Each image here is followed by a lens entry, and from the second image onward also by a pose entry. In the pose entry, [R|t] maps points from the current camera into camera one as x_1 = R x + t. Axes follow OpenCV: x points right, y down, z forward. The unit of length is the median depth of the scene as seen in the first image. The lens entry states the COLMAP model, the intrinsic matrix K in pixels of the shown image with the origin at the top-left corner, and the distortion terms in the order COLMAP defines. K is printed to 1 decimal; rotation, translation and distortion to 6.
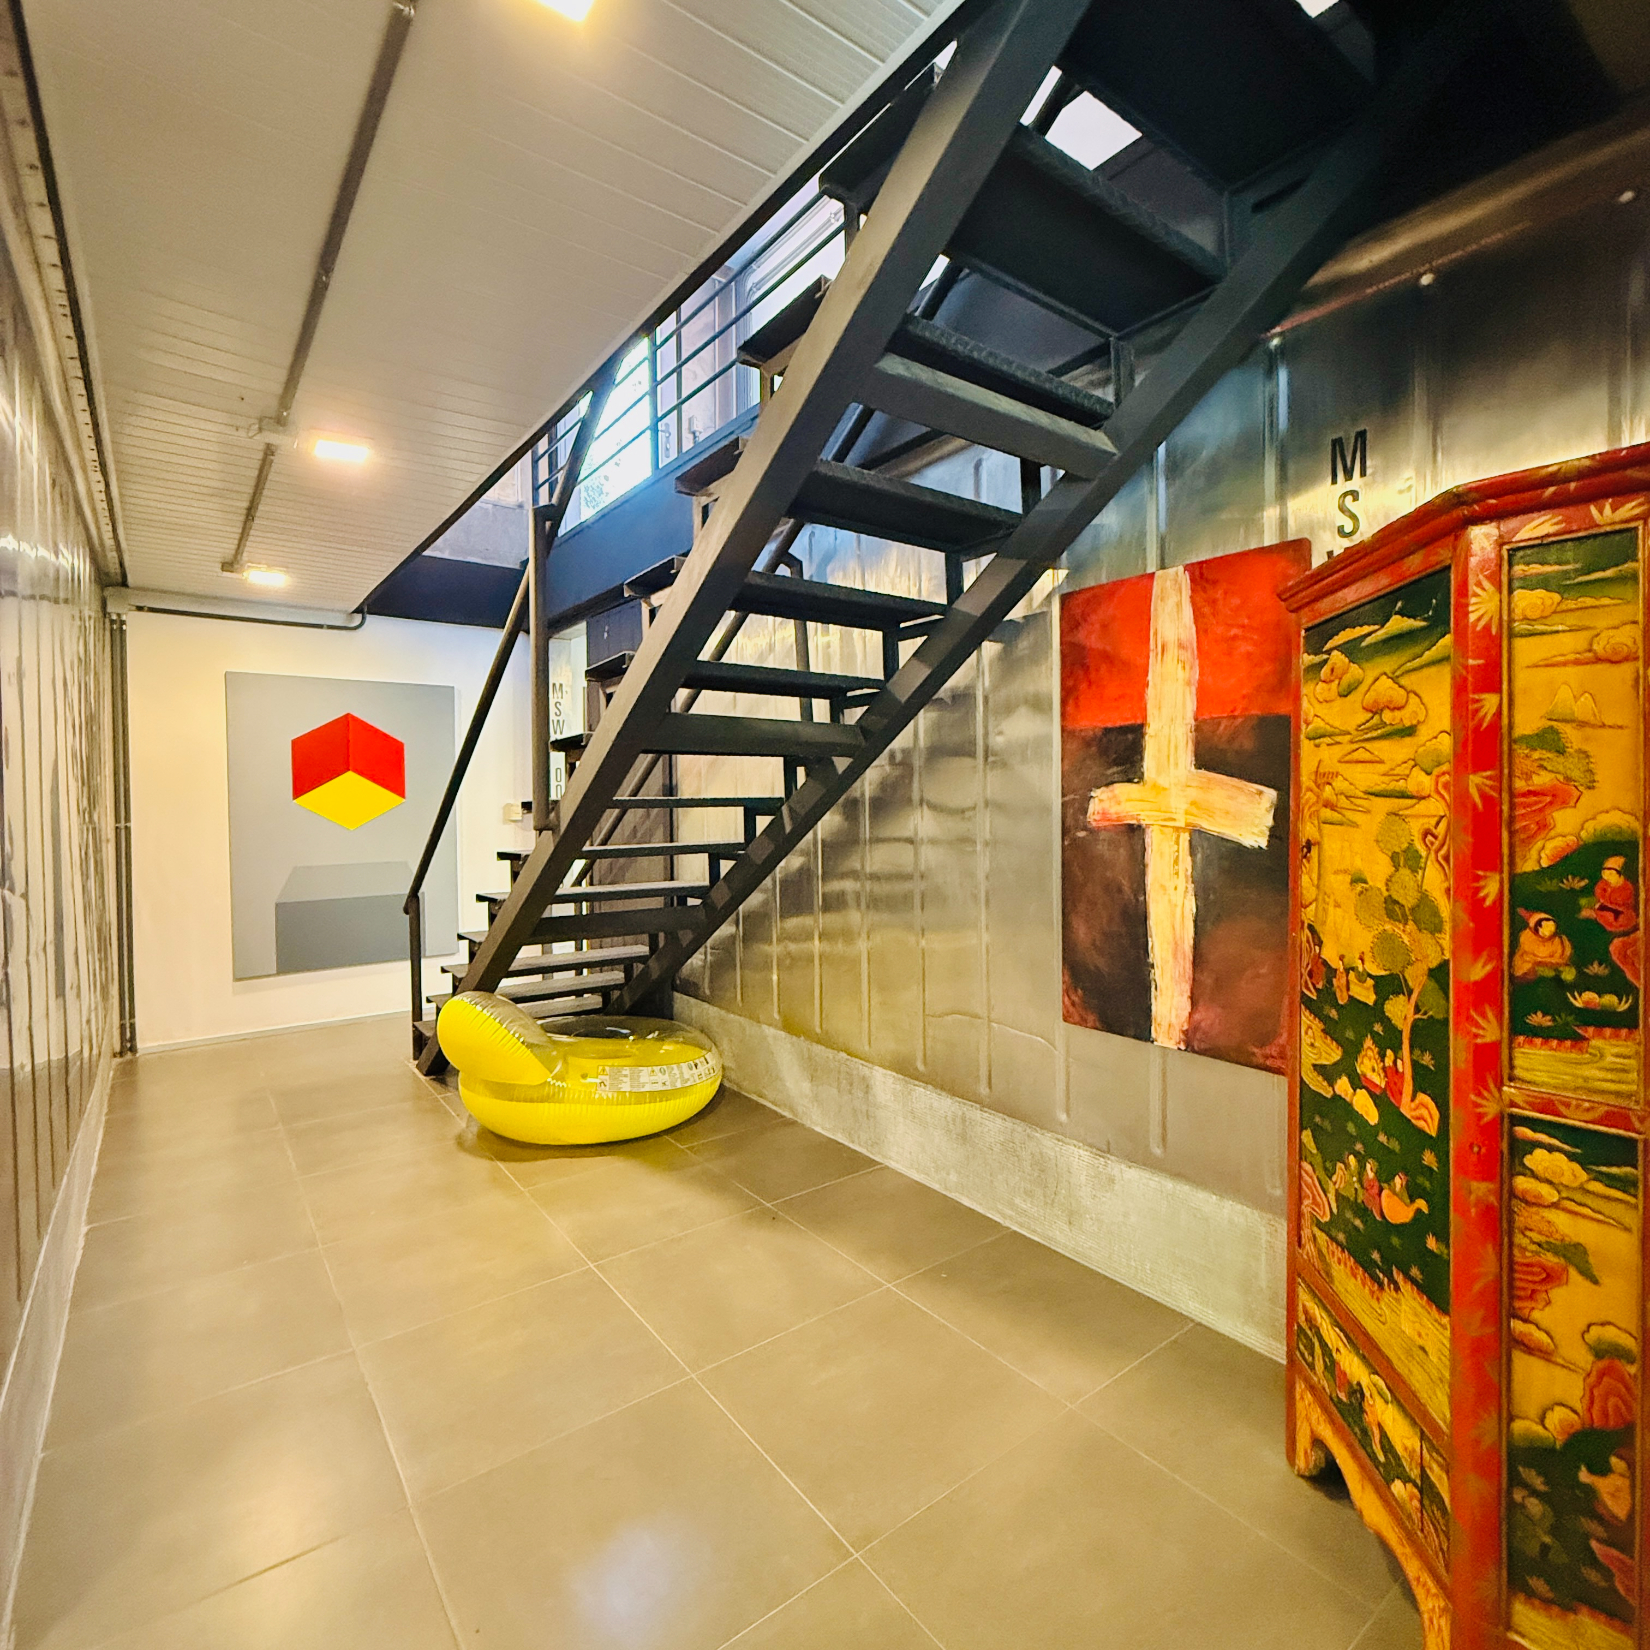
lens RADIAL K [[875.5, 0, 826.4], [0, 875.5, 815.5], [0, 0, 1]] dist [-0.002789, 0.000736]
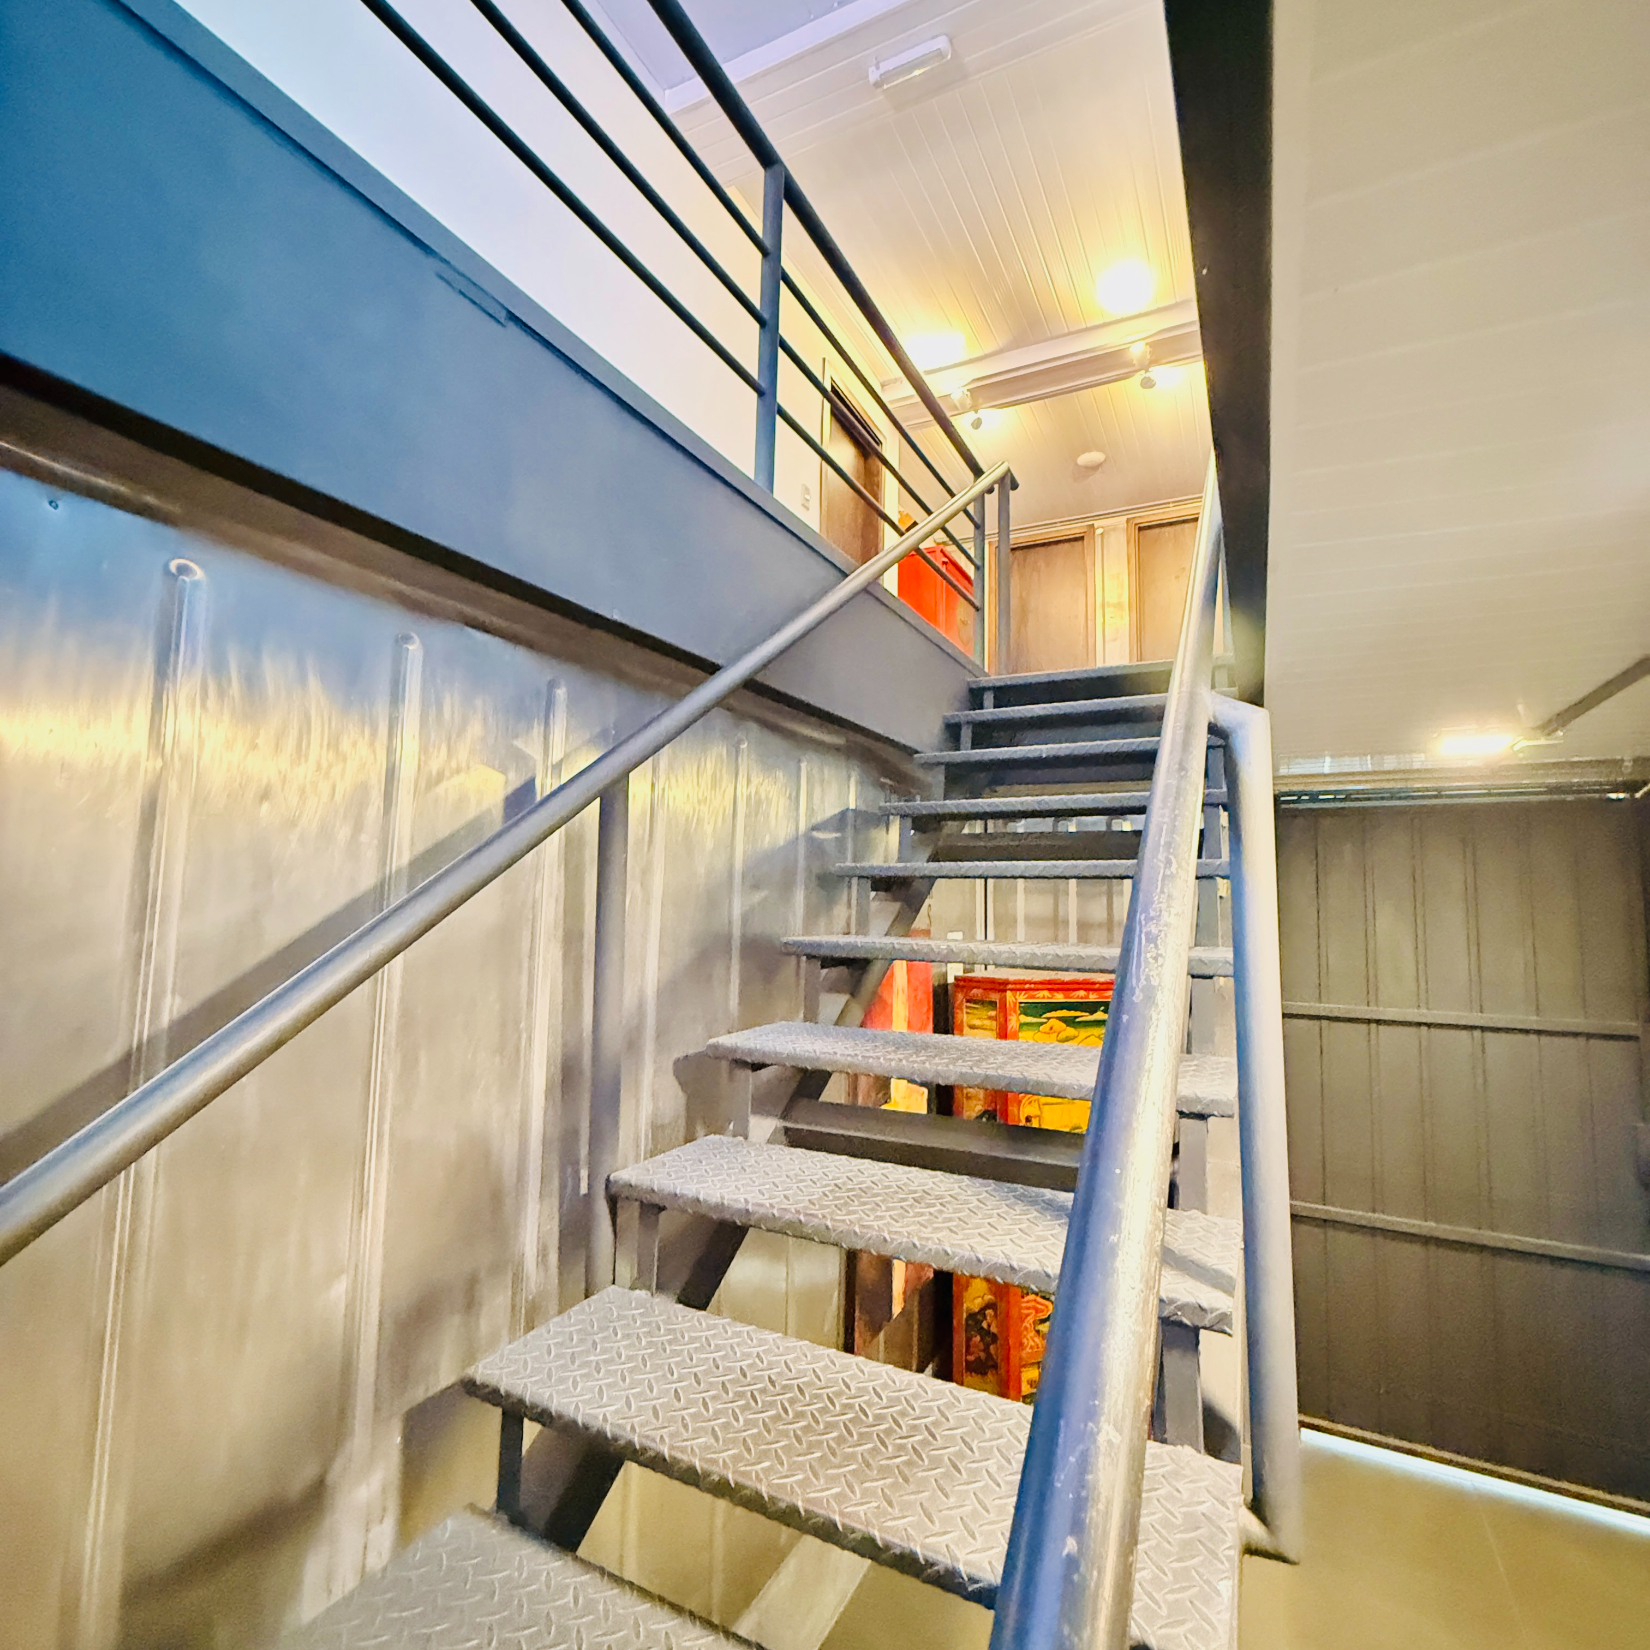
lens RADIAL K [[875.5, 0, 826.4], [0, 875.5, 815.5], [0, 0, 1]] dist [-0.002789, 0.000736]
pose [[-0.440468, 0.085084, 0.893728, -0.821797], [0.000499, 0.995522, -0.094529, -0.360028], [-0.897768, -0.041191, -0.438538, 1.837410]]
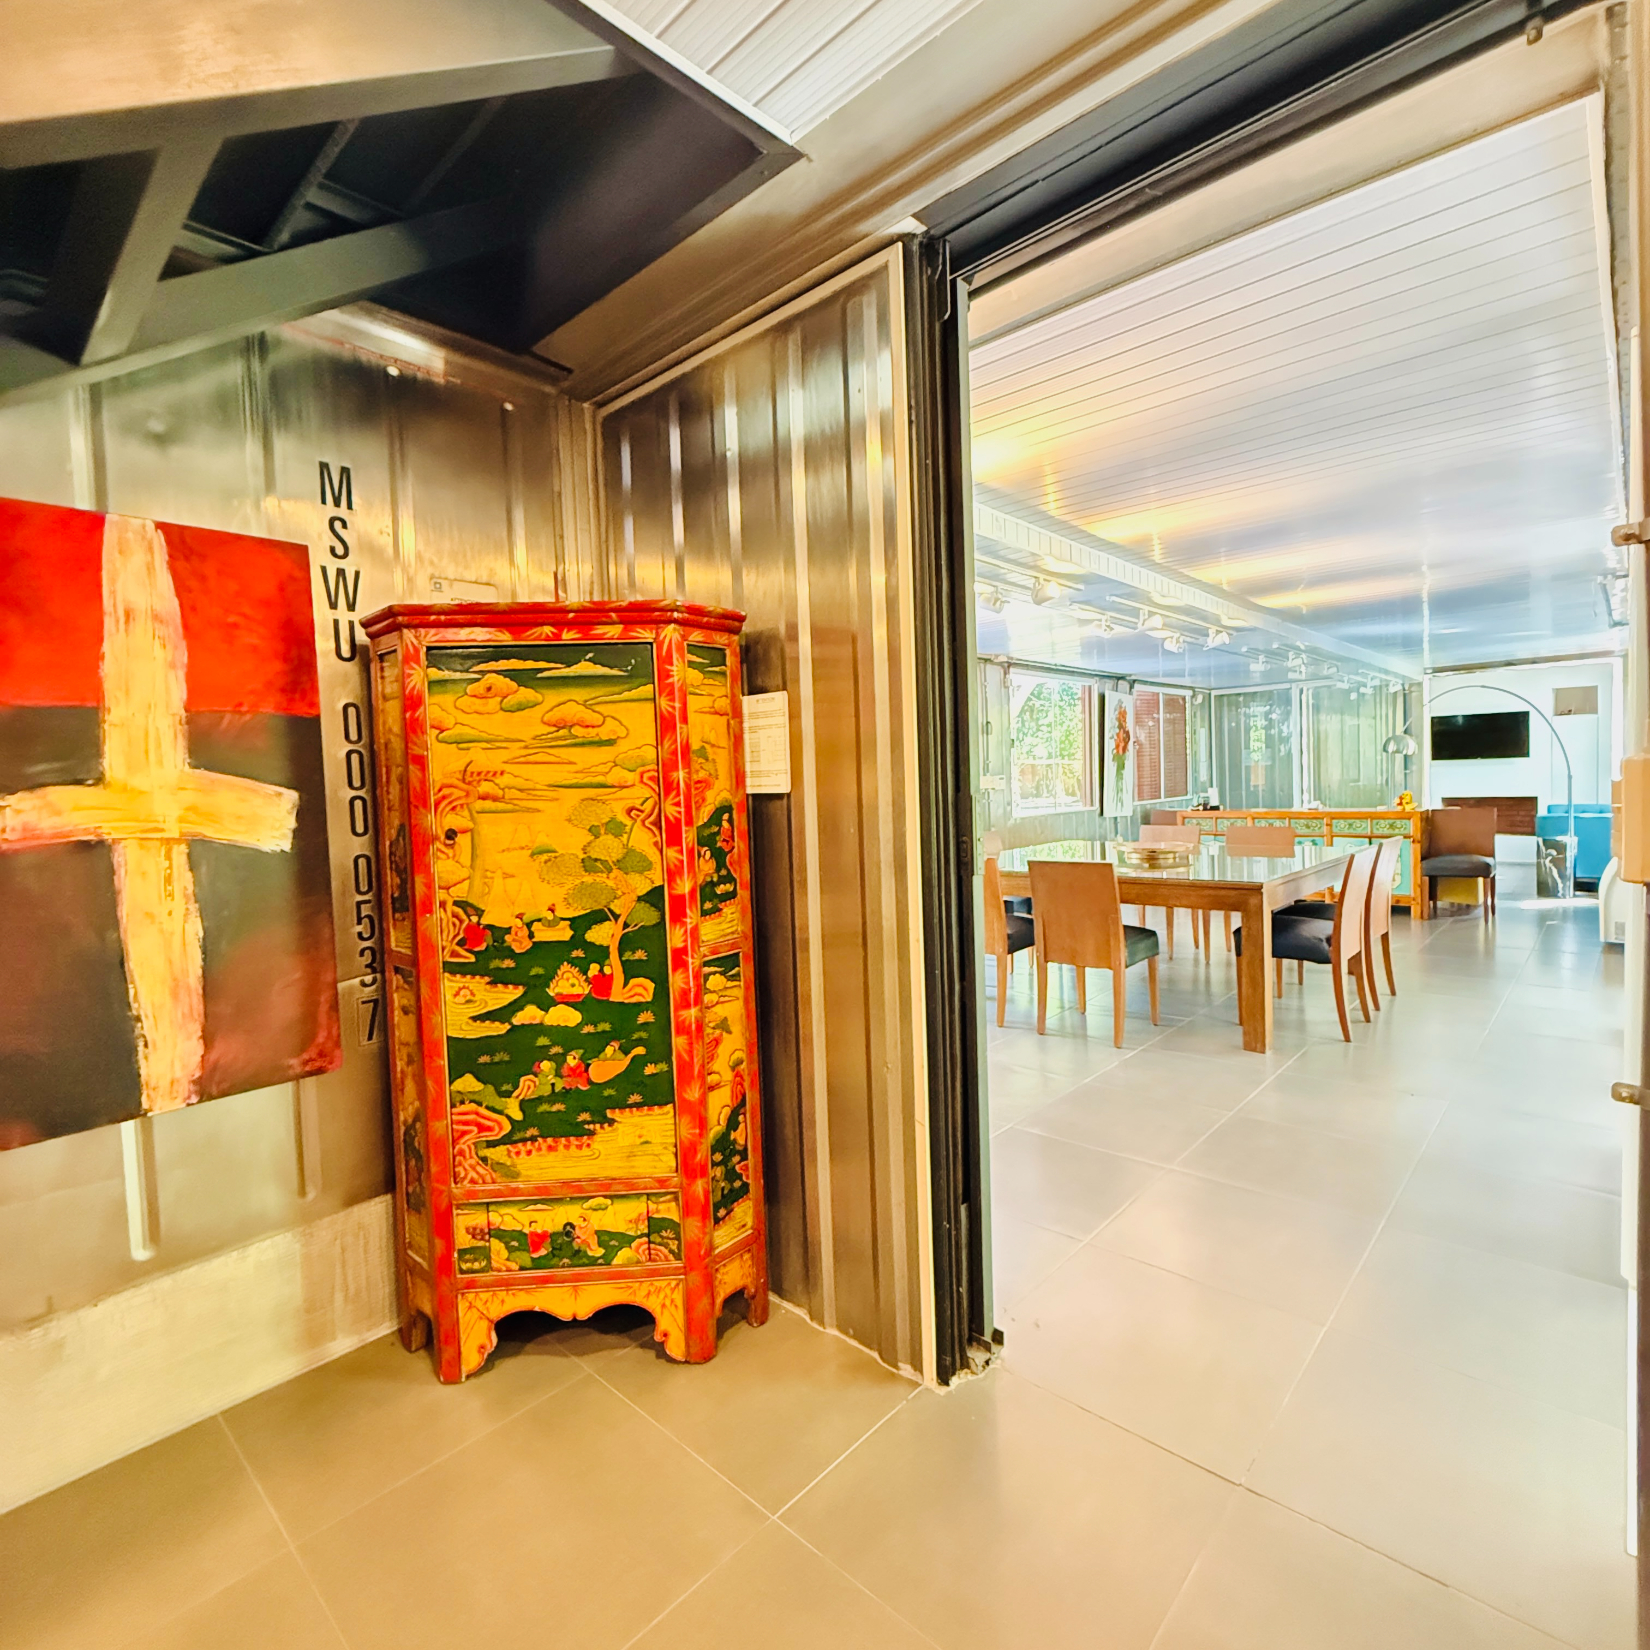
lens RADIAL K [[875.5, 0, 826.4], [0, 875.5, 815.5], [0, 0, 1]] dist [-0.002789, 0.000736]
pose [[-0.176780, -0.023016, 0.983981, -0.559611], [0.056451, 0.997844, 0.033483, -0.001026], [-0.982630, 0.061466, -0.175100, 0.579926]]
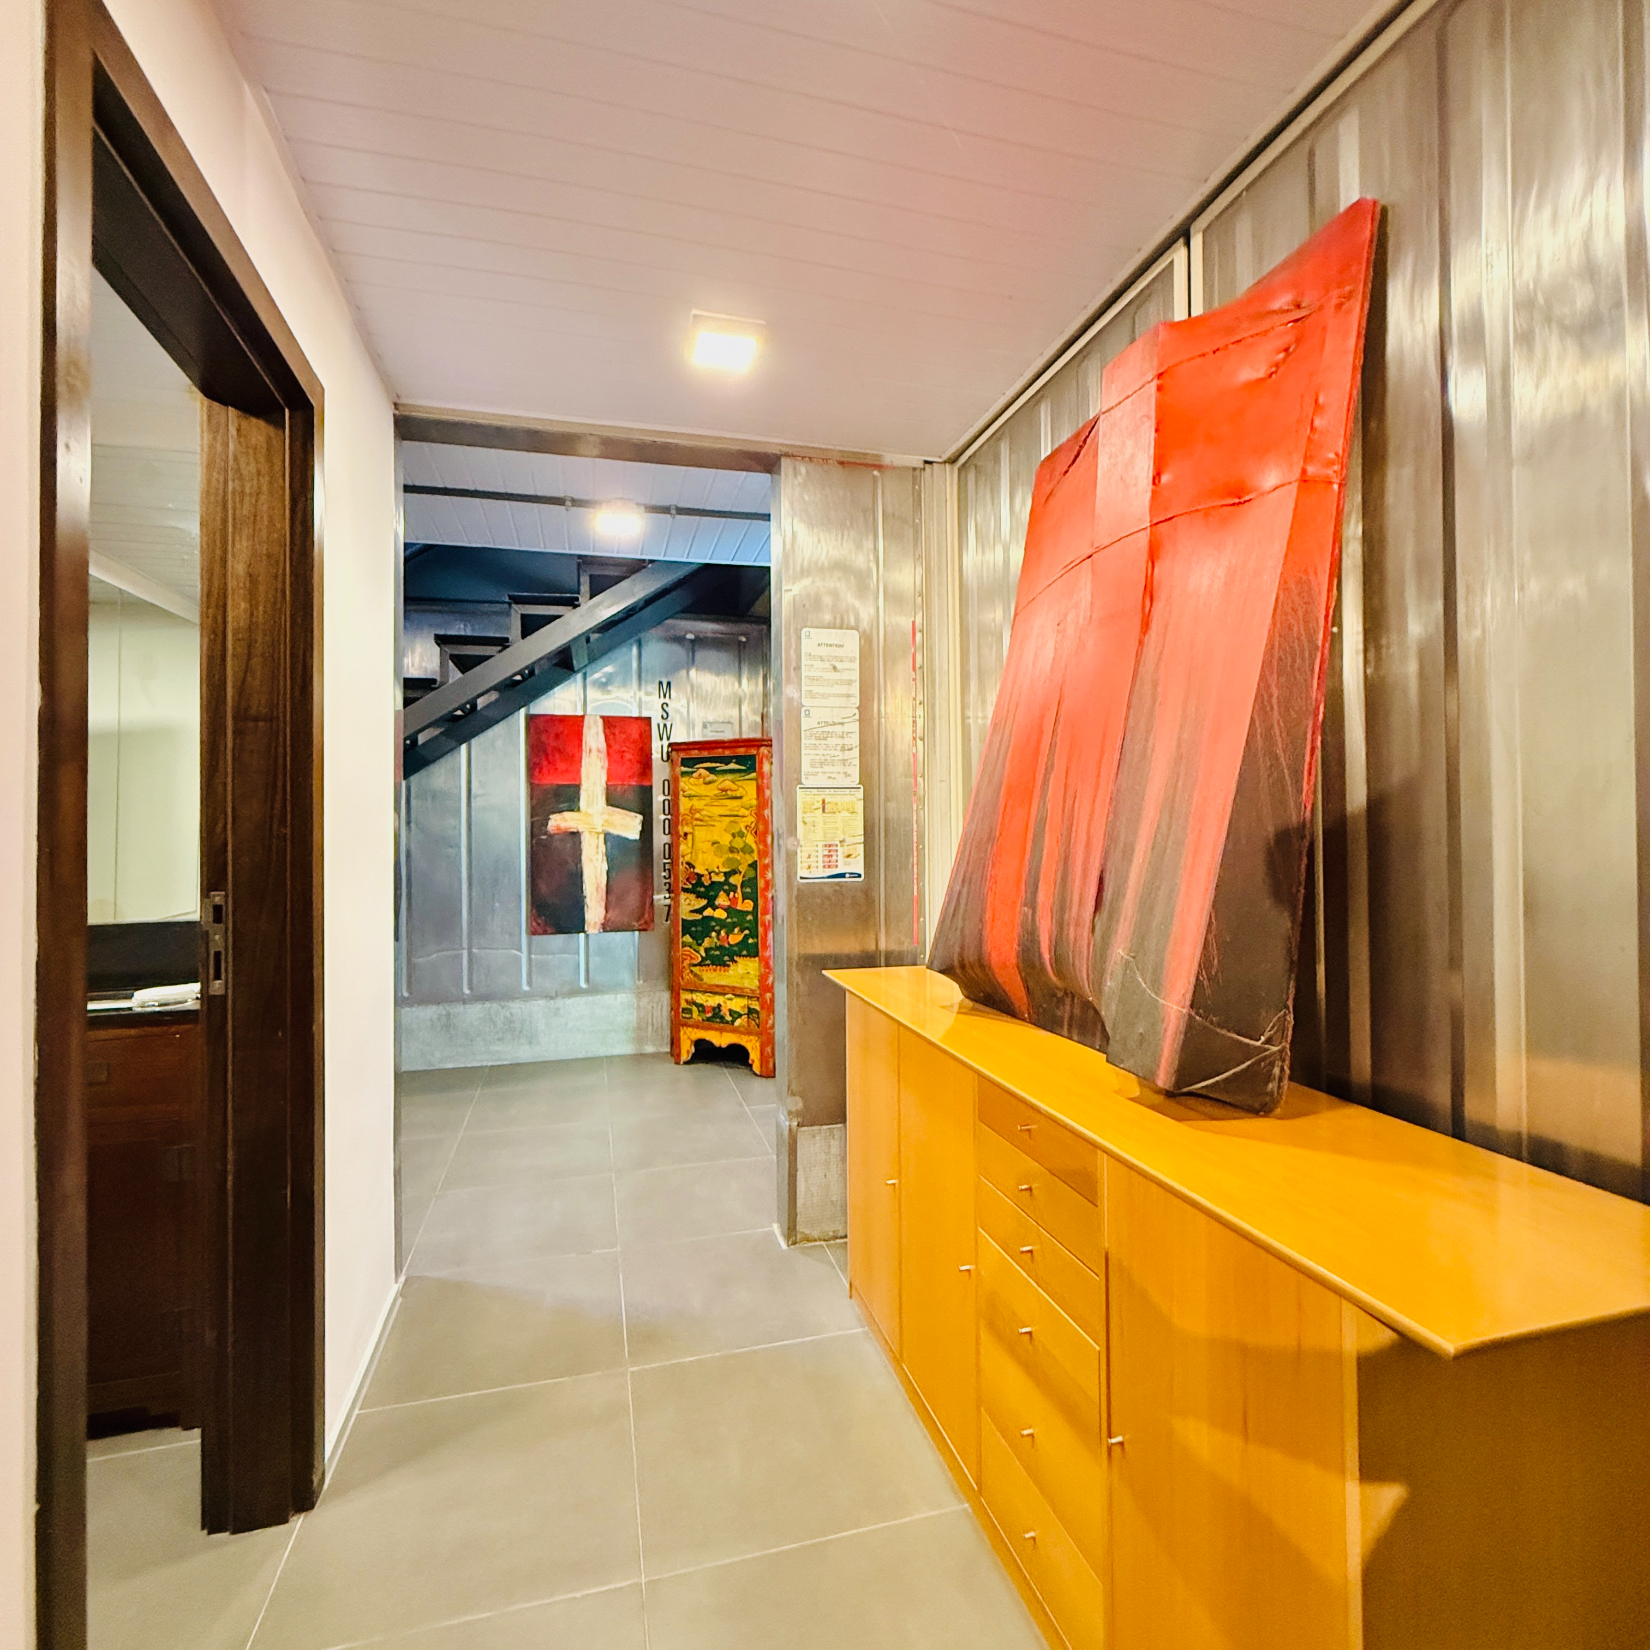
lens RADIAL K [[875.5, 0, 826.4], [0, 875.5, 815.5], [0, 0, 1]] dist [-0.002789, 0.000736]
pose [[0.371371, 0.017702, 0.928316, -1.568782], [0.023715, 0.999311, -0.028543, 0.052936], [-0.928182, 0.032616, 0.370695, -0.393711]]
